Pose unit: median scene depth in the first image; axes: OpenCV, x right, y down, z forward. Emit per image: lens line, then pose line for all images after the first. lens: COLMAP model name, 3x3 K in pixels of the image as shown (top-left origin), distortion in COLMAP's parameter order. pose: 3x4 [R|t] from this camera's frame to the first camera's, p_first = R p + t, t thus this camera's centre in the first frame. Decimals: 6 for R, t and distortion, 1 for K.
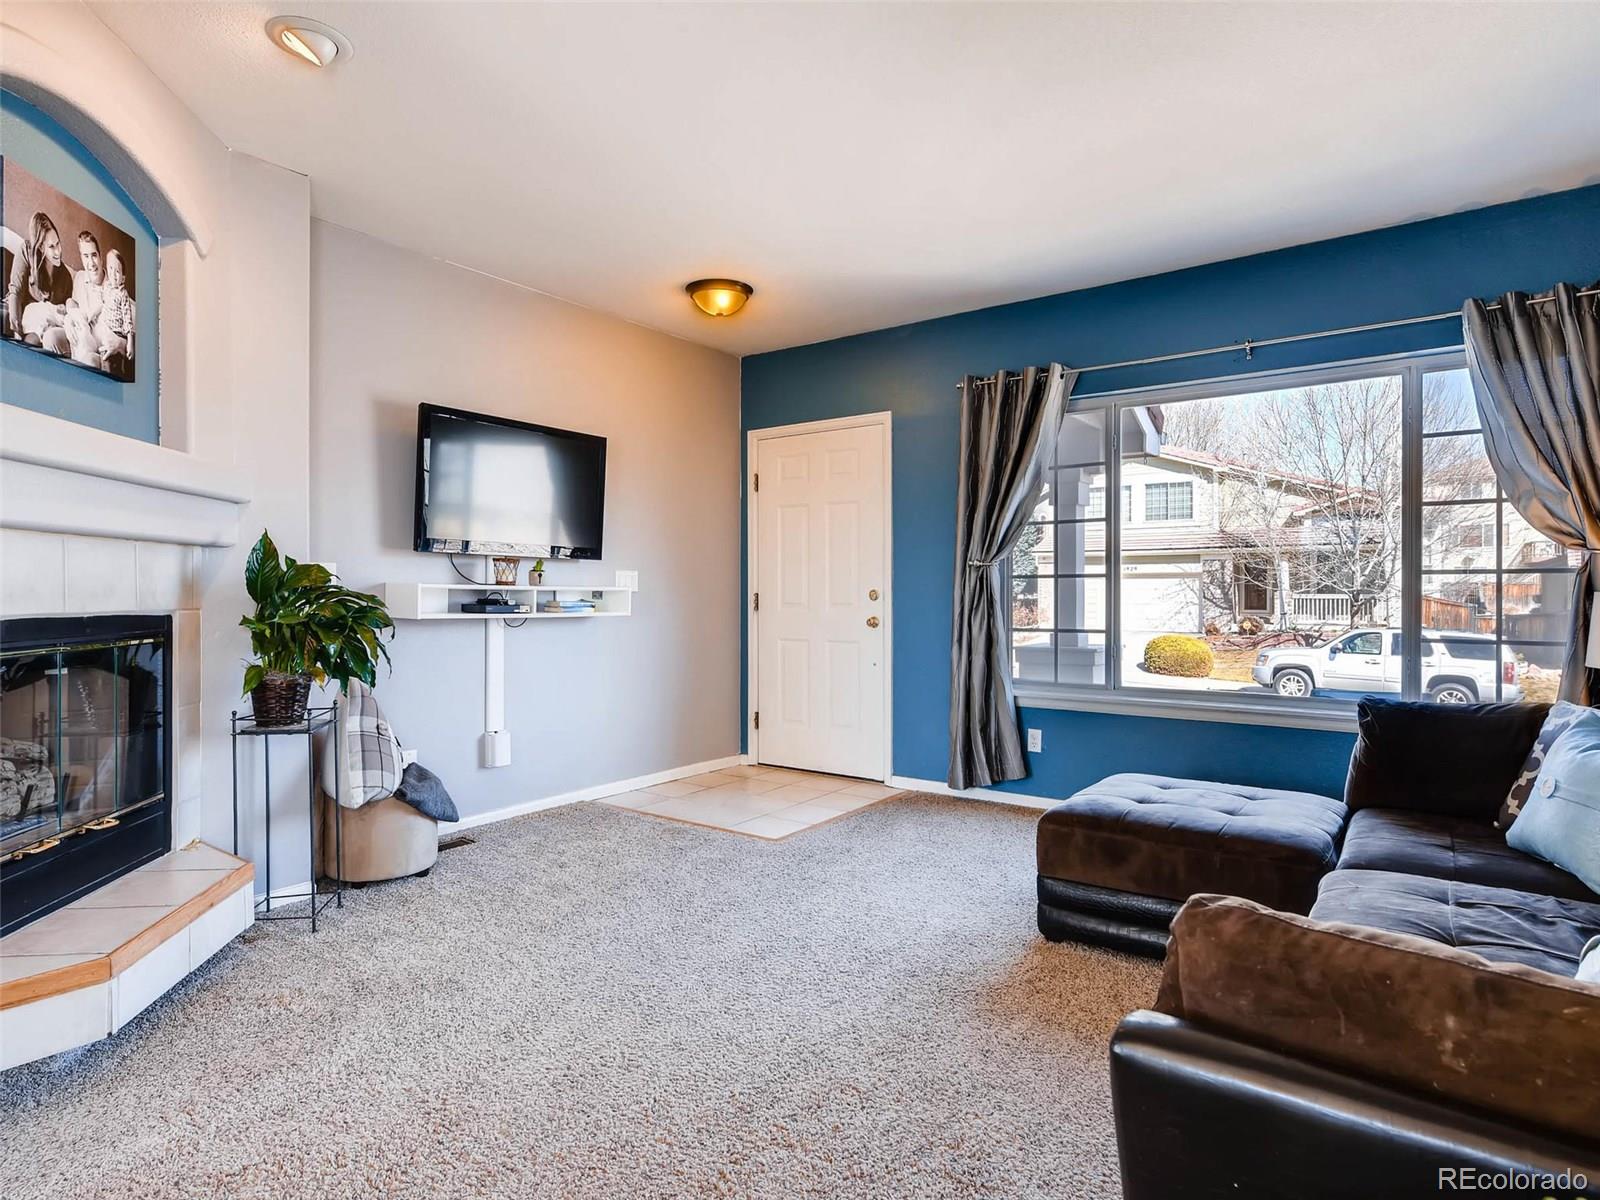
lens RADIAL K [[878.6, 0, 801.4], [0, 878.6, 594.4], [0, 0, 1]] dist [0.006030, 0.002938]
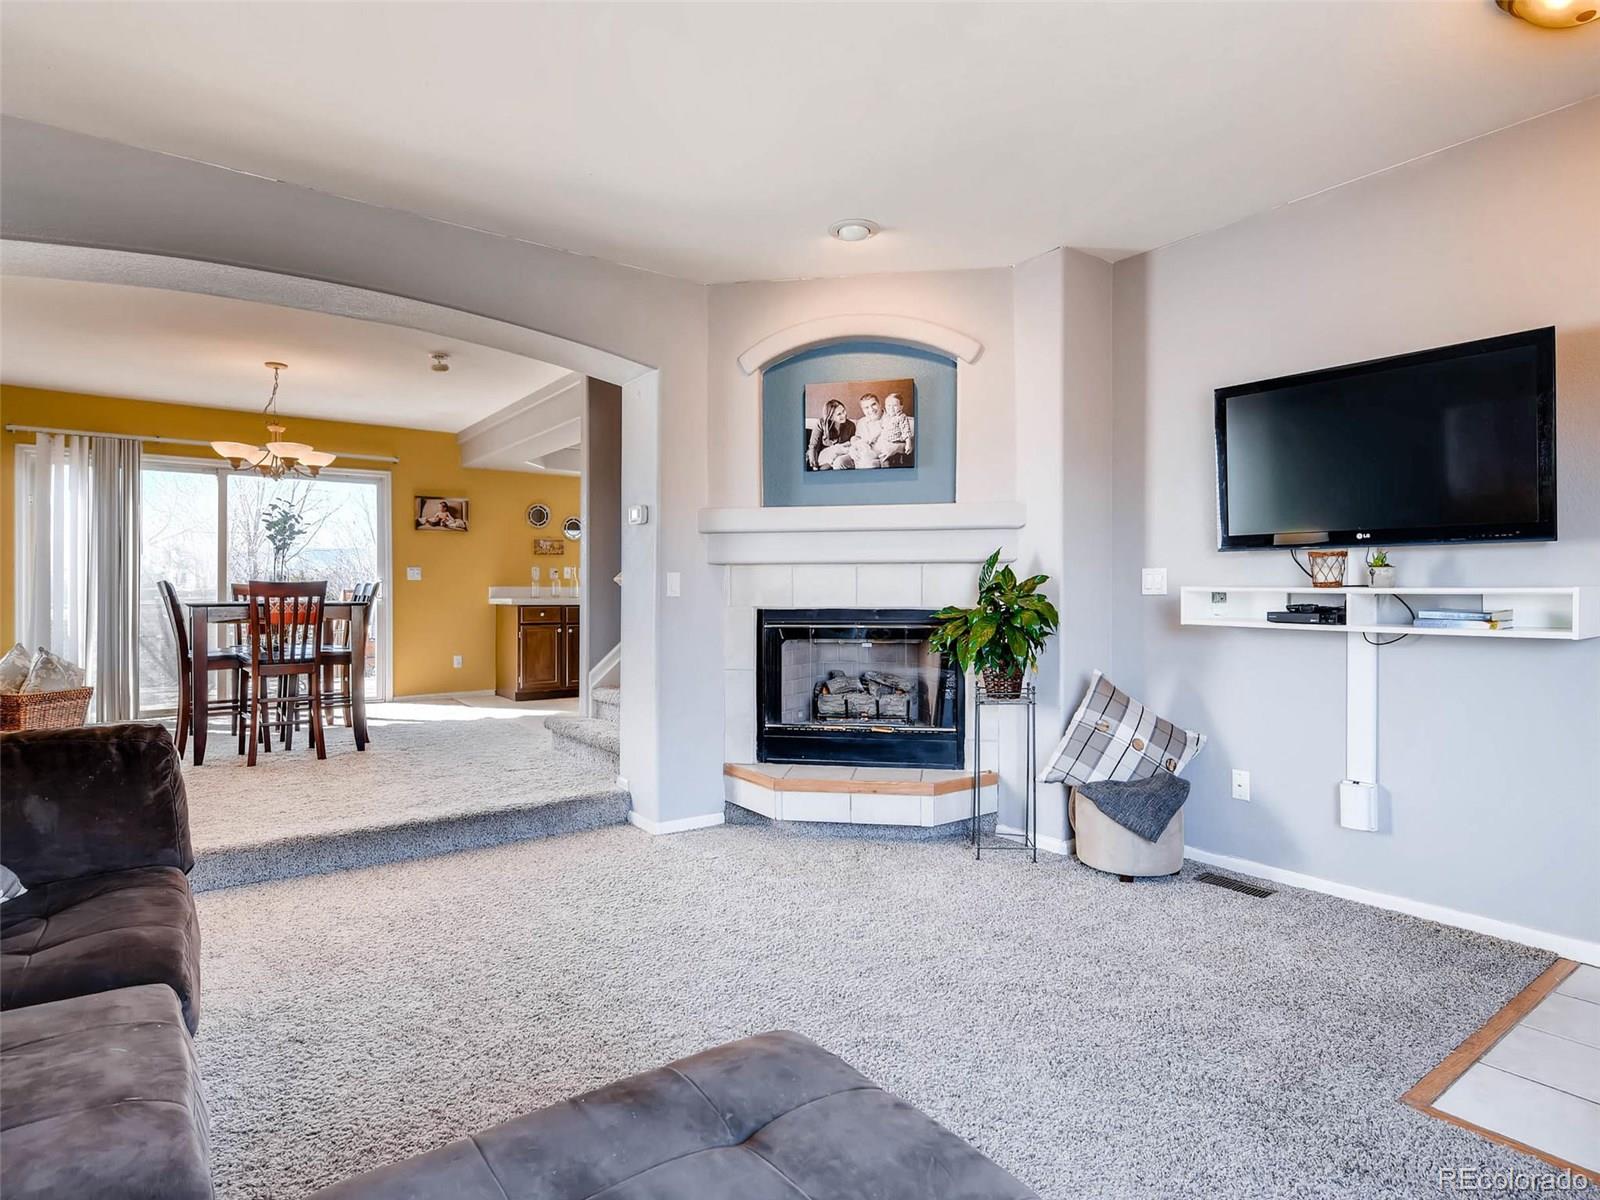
lens RADIAL K [[878.6, 0, 804.4], [0, 878.6, 585.0], [0, 0, 1]] dist [0.006030, 0.002938]
pose [[-0.283437, -0.010666, -0.958931, 0.959251], [-0.004465, 0.999942, -0.009802, -0.005641], [0.958980, 0.001503, -0.283469, 1.423329]]
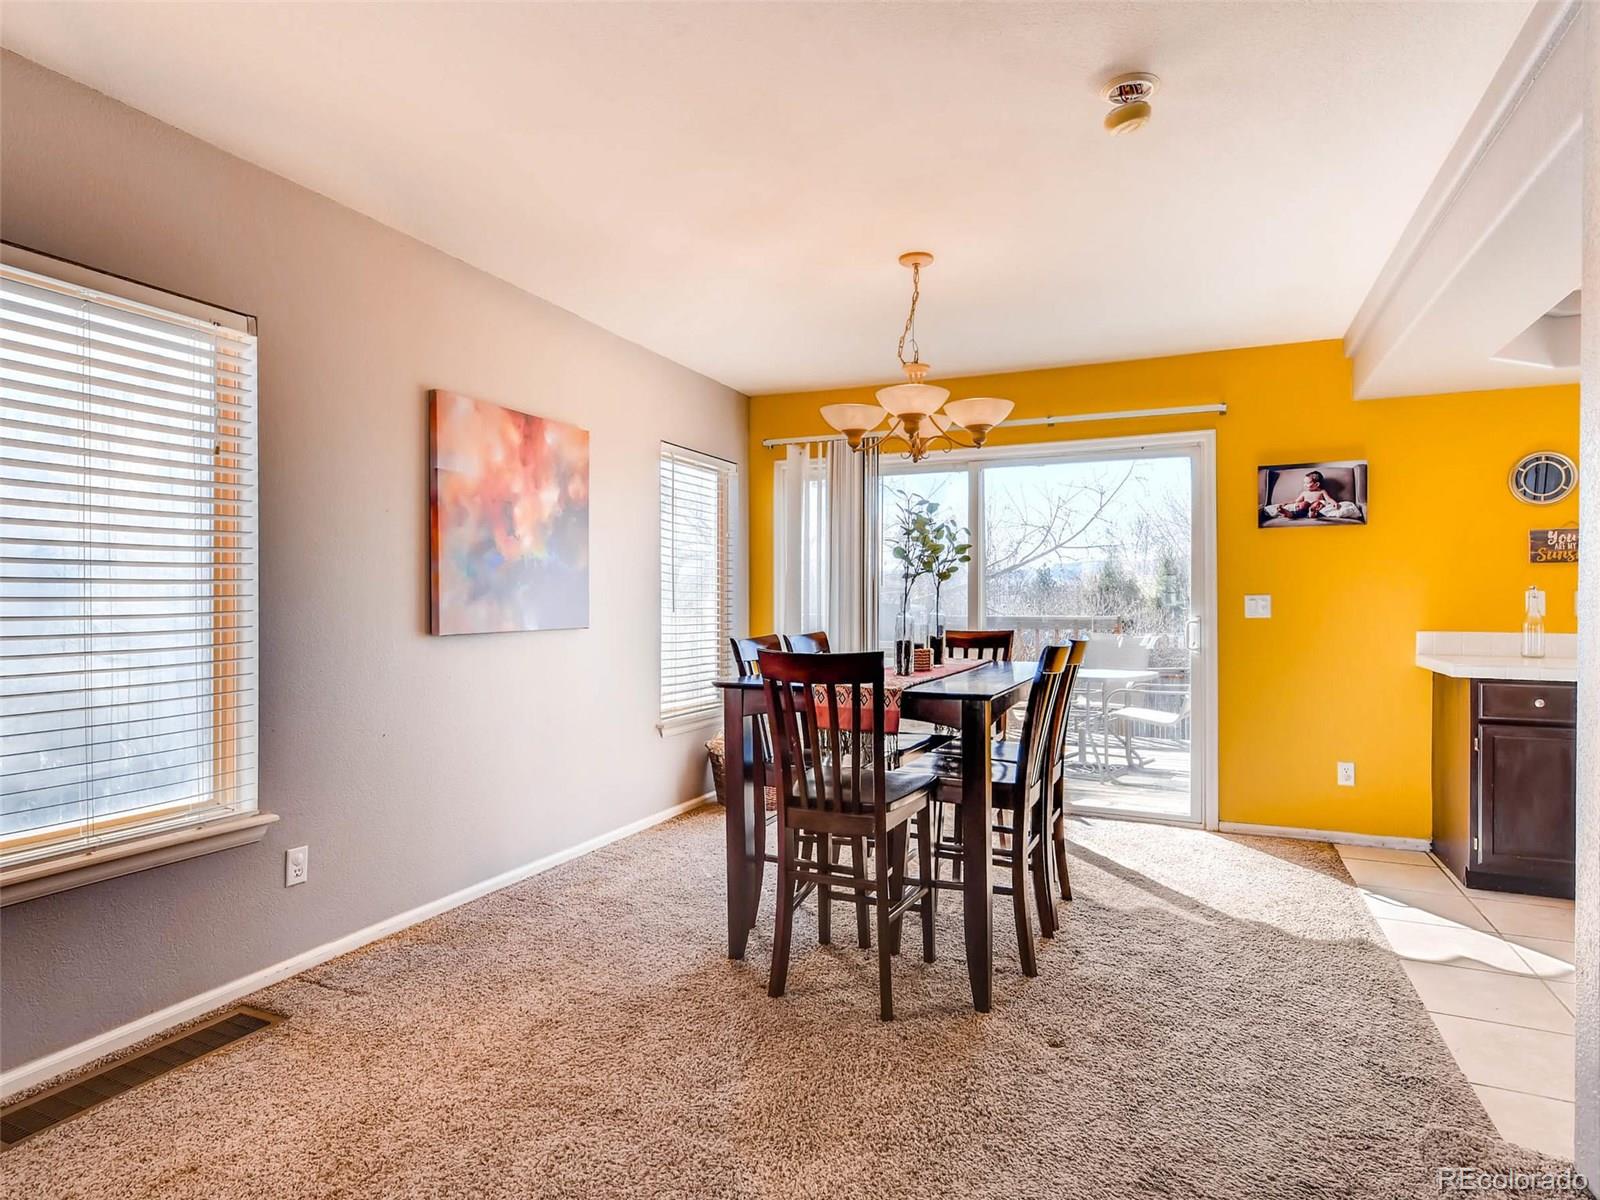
lens RADIAL K [[878.6, 0, 804.1], [0, 878.6, 606.1], [0, 0, 1]] dist [0.006030, 0.002938]
pose [[-0.975354, -0.000285, -0.220646, -0.468233], [-0.003271, 0.999908, 0.013171, -0.097052], [0.220621, 0.013568, -0.975265, 0.666557]]
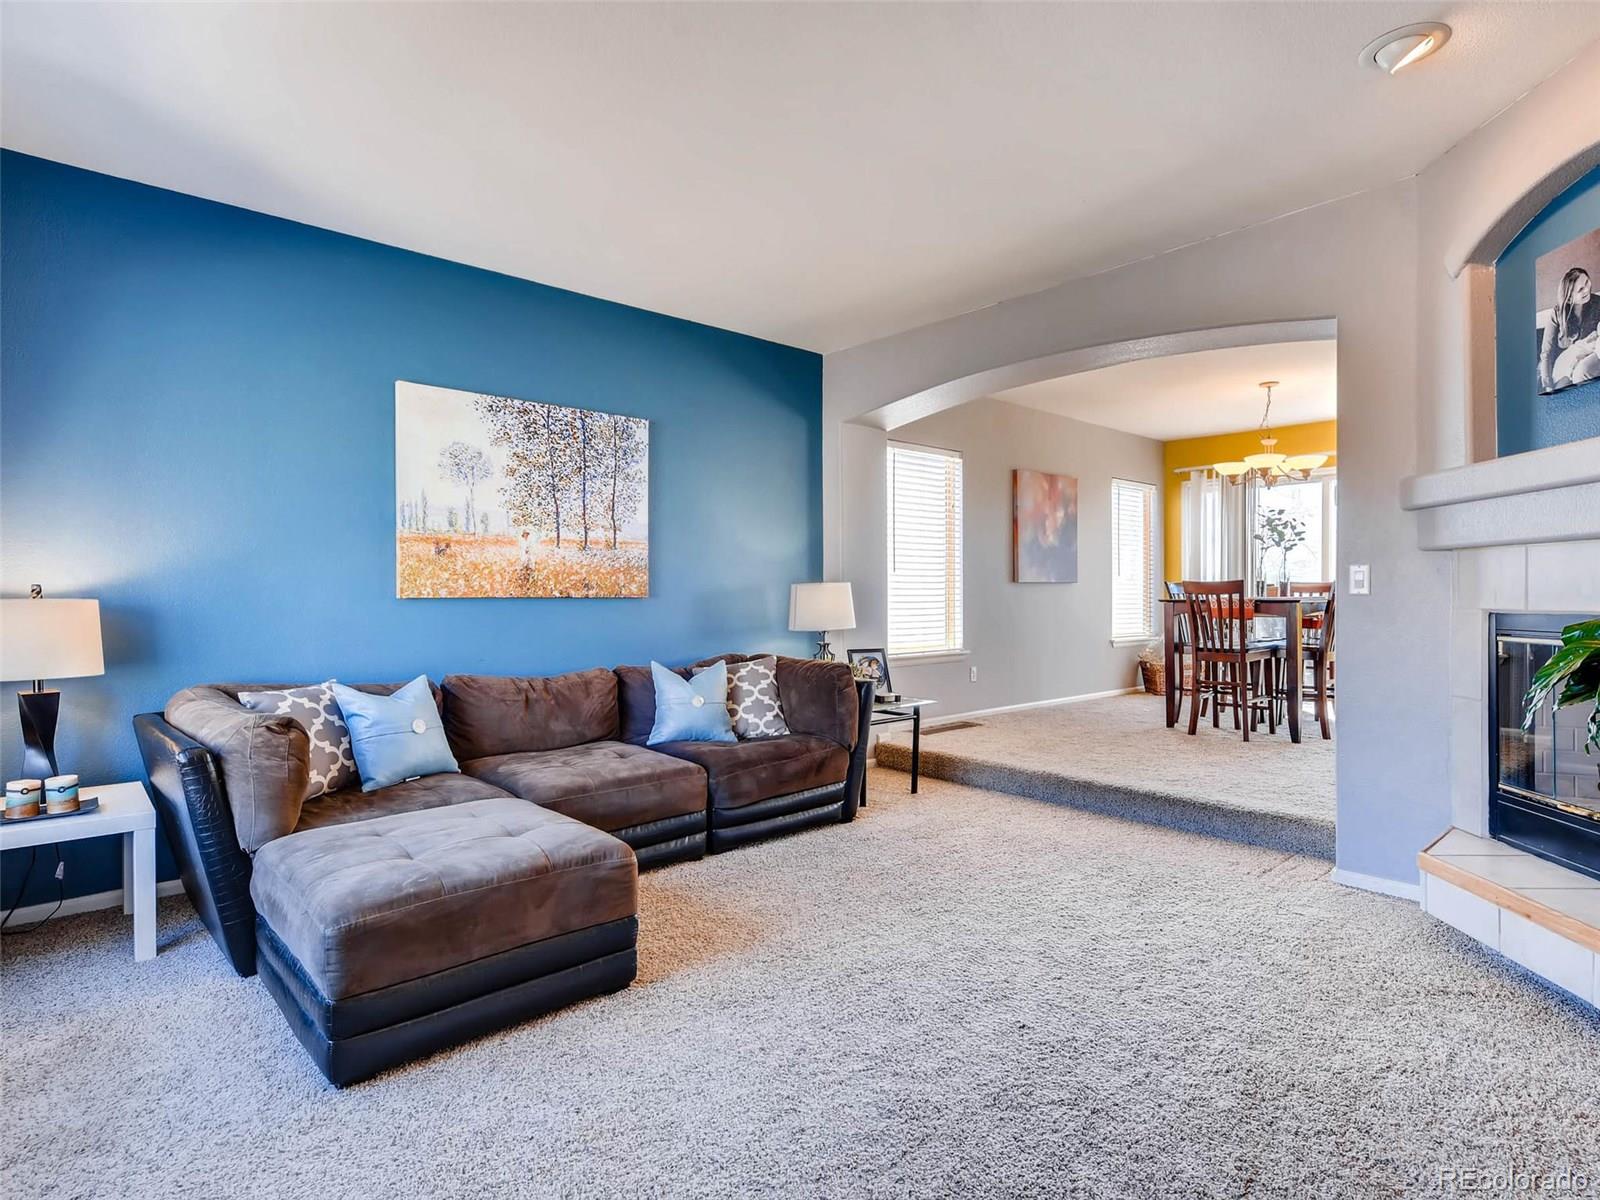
lens RADIAL K [[878.6, 0, 791.5], [0, 878.6, 602.1], [0, 0, 1]] dist [0.006030, 0.002938]
pose [[-0.978115, 0.002304, 0.208053, -0.085266], [0.005389, 0.999884, 0.014262, -0.011607], [-0.207996, 0.015071, -0.978014, 2.266292]]
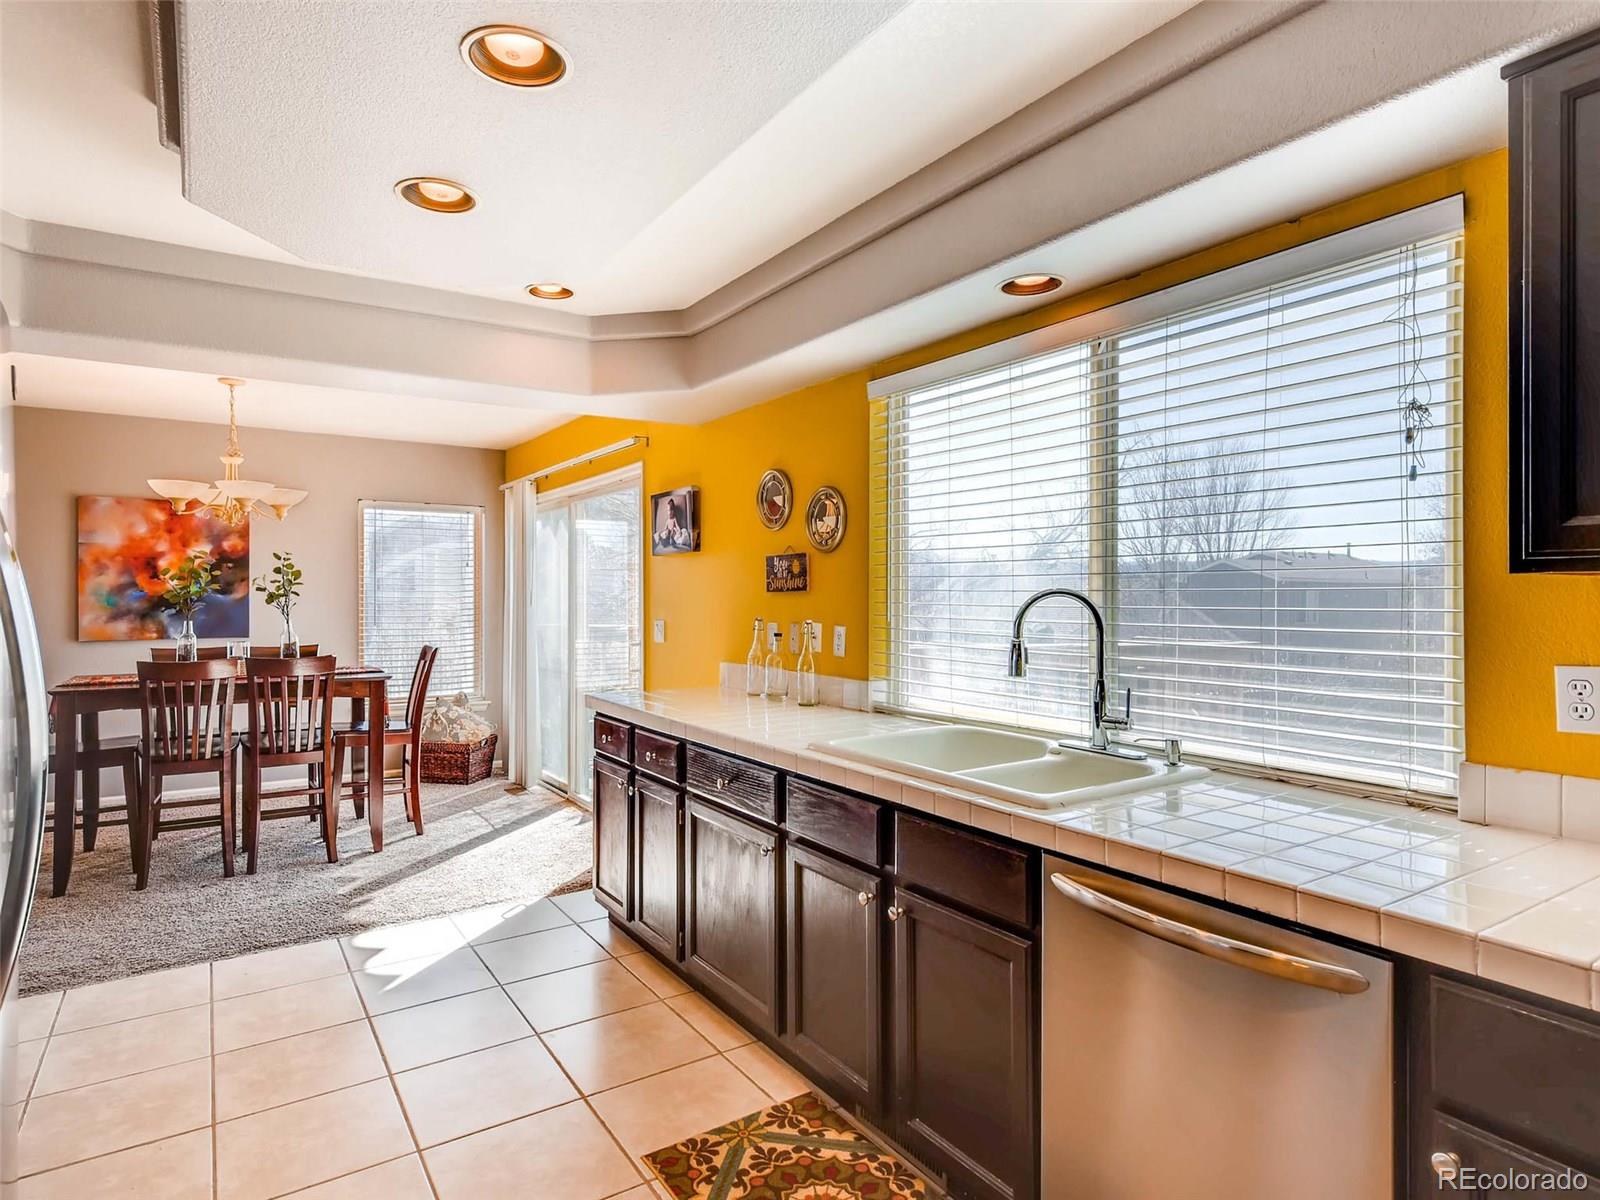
lens RADIAL K [[878.6, 0, 785.4], [0, 878.6, 590.2], [0, 0, 1]] dist [0.006030, 0.002938]
pose [[-0.943471, 0.000631, 0.331454, -2.709141], [0.000586, 1.000000, -0.000236, -0.163623], [-0.331454, -0.000029, -0.943471, 0.775975]]
